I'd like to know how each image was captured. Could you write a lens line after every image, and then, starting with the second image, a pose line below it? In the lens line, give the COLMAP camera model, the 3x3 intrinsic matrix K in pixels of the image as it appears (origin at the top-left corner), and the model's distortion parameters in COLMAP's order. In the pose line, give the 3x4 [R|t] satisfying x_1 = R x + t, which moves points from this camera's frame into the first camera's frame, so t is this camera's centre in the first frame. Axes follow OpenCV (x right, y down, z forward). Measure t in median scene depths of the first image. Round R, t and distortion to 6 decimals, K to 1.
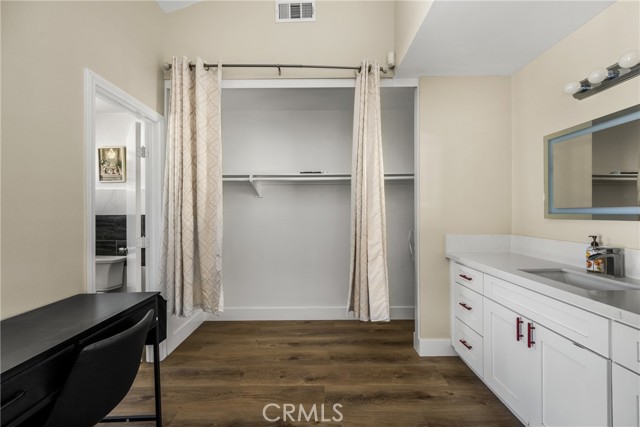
lens RADIAL K [[254.3, 0, 320.0], [0, 254.3, 213.5], [0, 0, 1]] dist [-0.002676, 0.000123]
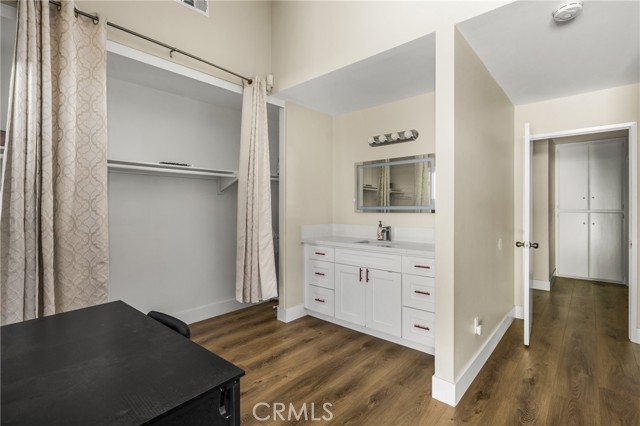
lens RADIAL K [[292.4, 0, 320.0], [0, 292.4, 213.0], [0, 0, 1]] dist [-0.019884, -0.000201]
pose [[0.669339, -0.007215, 0.742922, -0.612407], [0.002820, 0.999970, 0.007170, 0.008055], [-0.742951, -0.002704, 0.669340, -0.098234]]
